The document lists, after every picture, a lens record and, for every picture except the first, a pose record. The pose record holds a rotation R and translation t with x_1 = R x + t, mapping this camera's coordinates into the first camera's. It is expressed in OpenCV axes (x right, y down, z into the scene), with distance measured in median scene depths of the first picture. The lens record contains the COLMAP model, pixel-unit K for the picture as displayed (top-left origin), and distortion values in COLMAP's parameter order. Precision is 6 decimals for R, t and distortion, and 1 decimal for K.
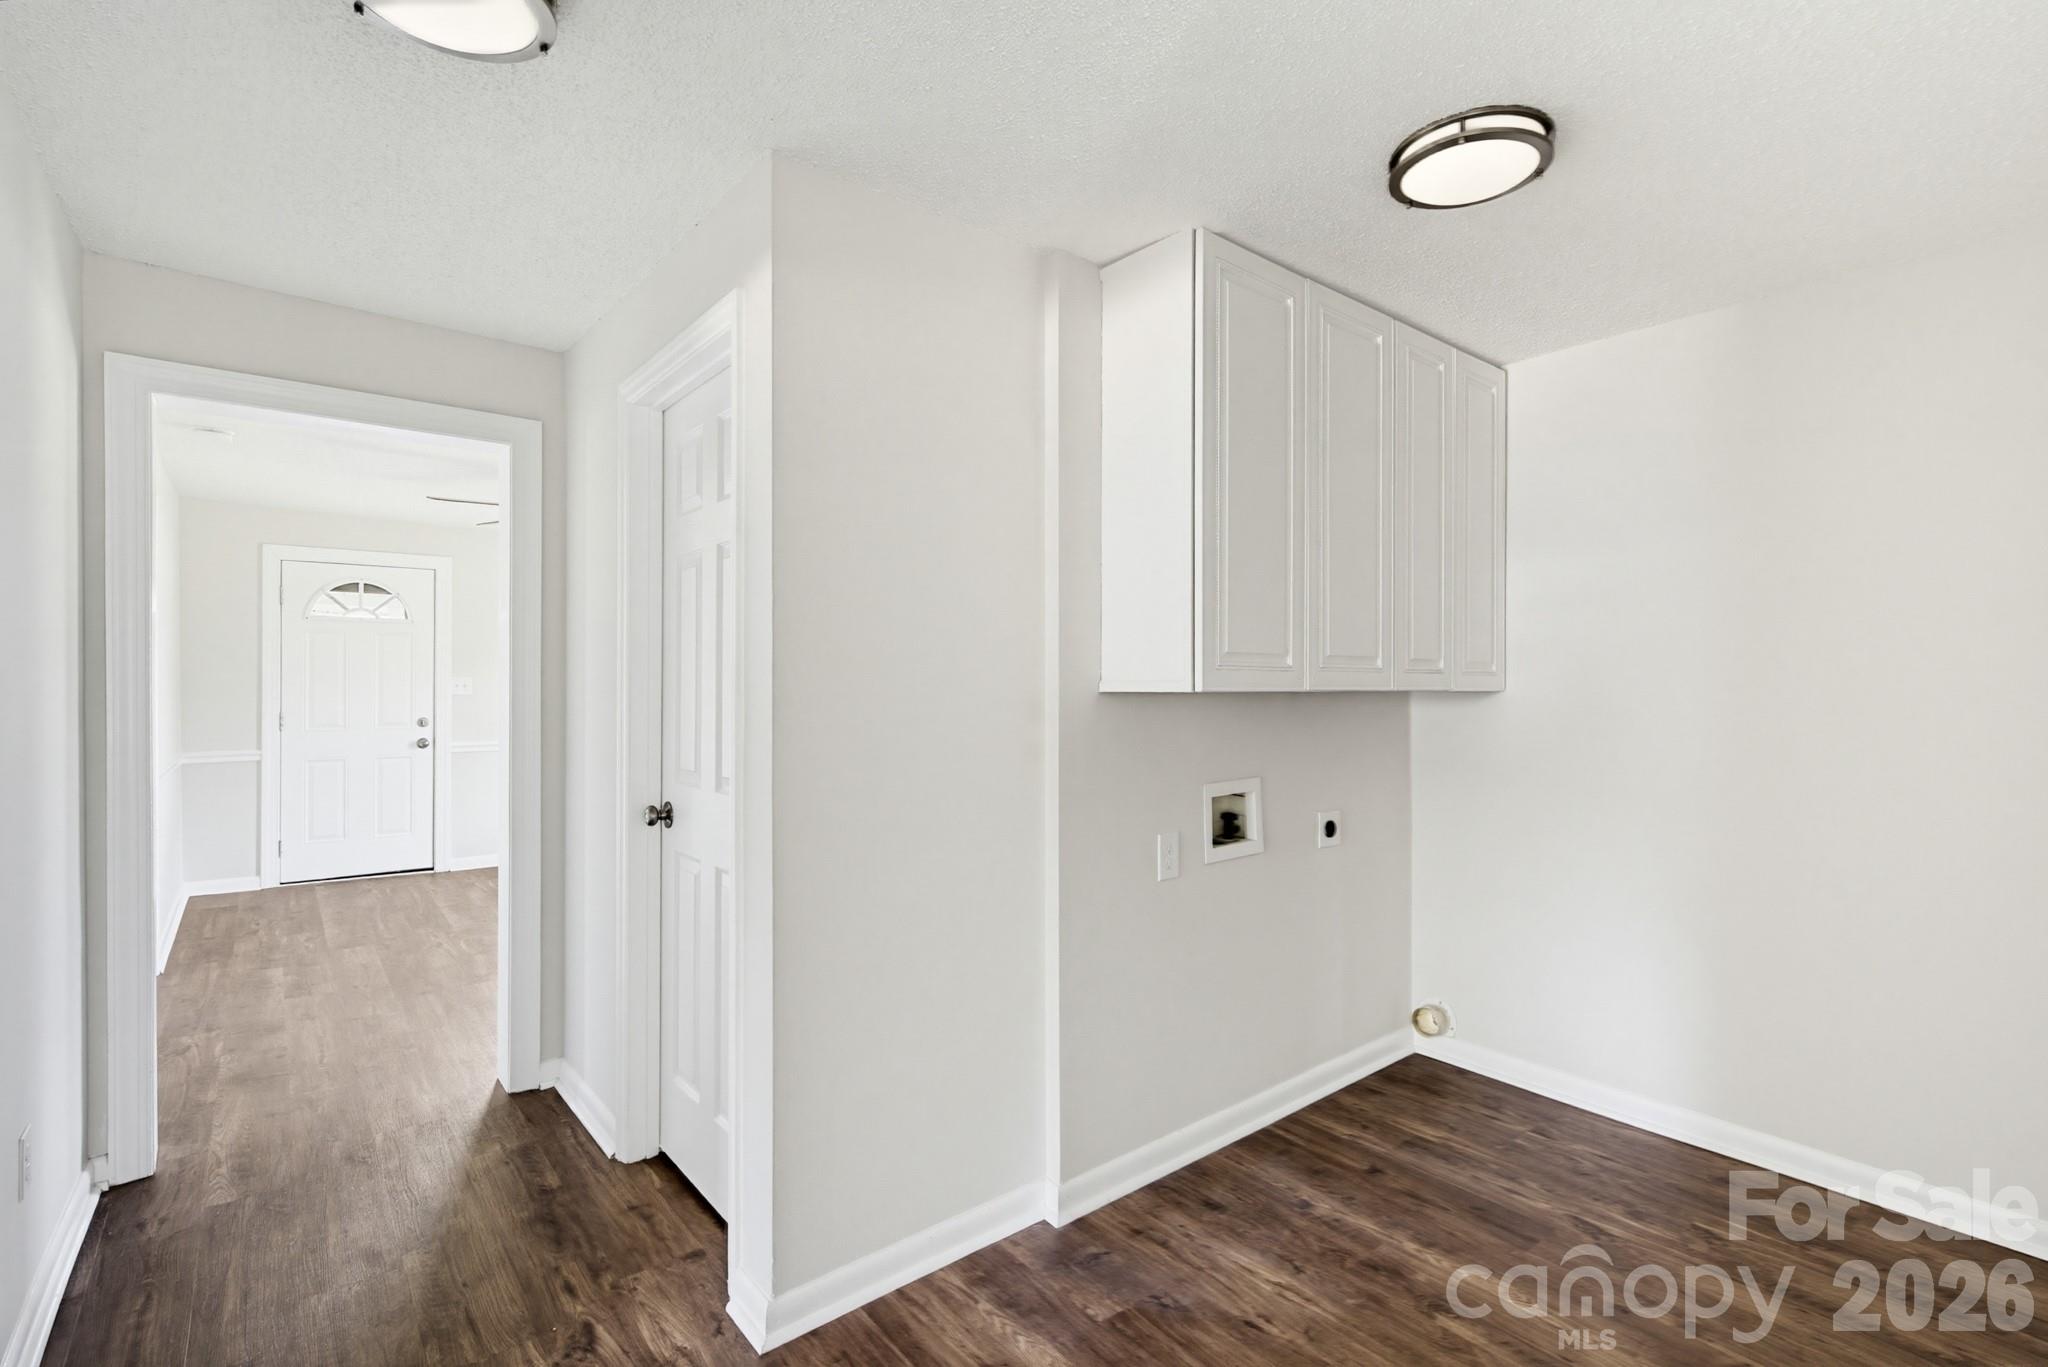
lens RADIAL K [[954.5, 0, 1026.4], [0, 954.5, 674.2], [0, 0, 1]] dist [0.005141, 0.000194]
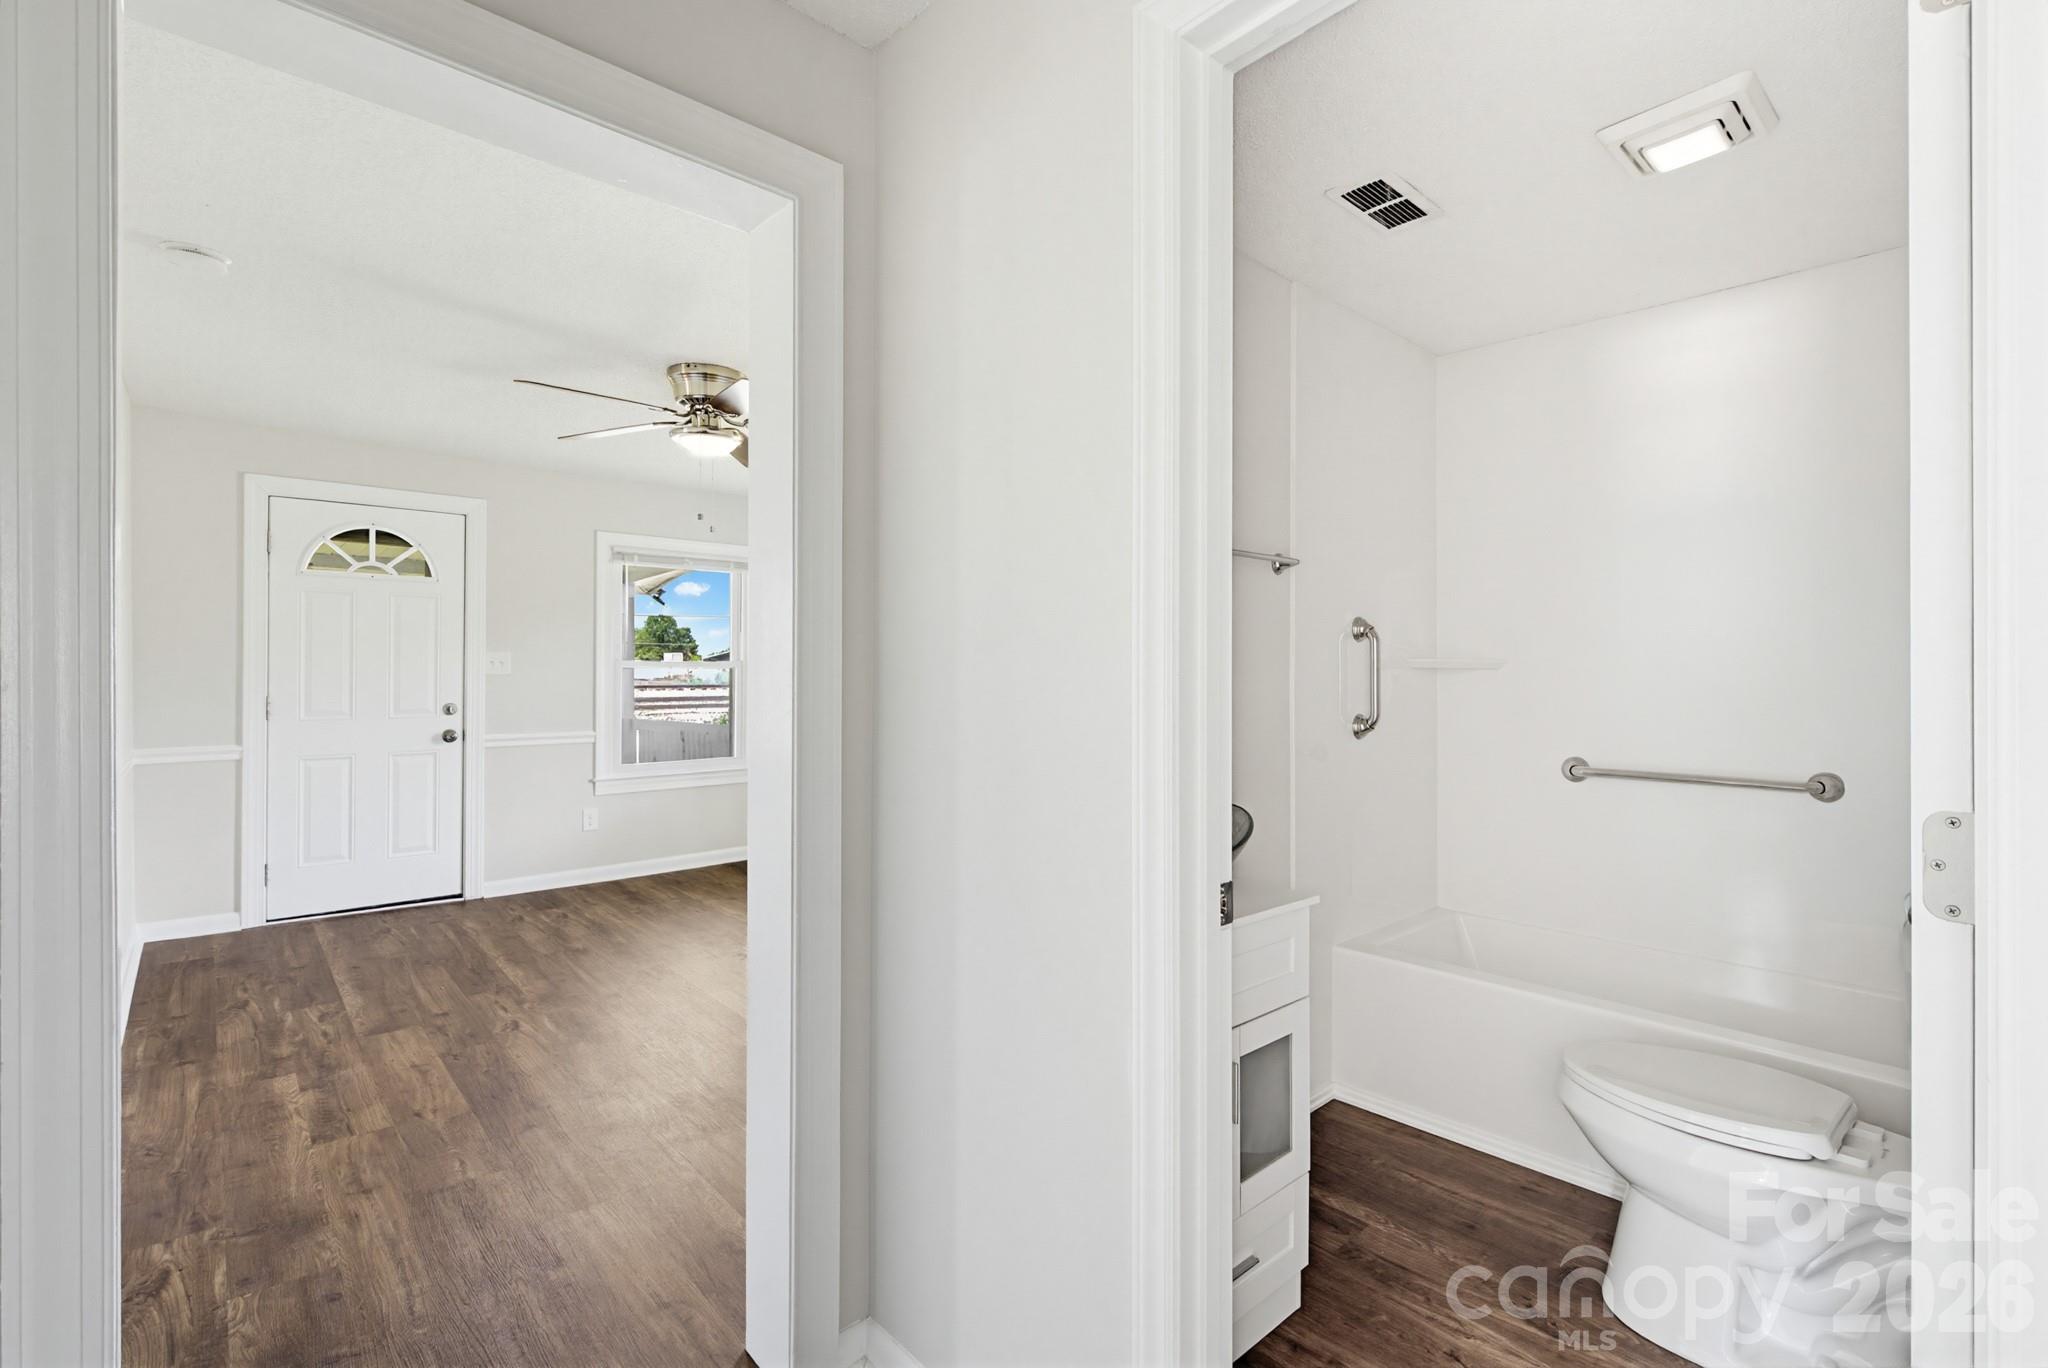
lens RADIAL K [[934.2, 0, 1029.3], [0, 934.2, 664.5], [0, 0, 1]] dist [-0.002766, 0.000067]
pose [[0.998621, 0.005419, 0.052212, -0.250906], [-0.005535, 0.999983, 0.002083, 0.012046], [-0.052200, -0.002369, 0.998634, 0.269557]]
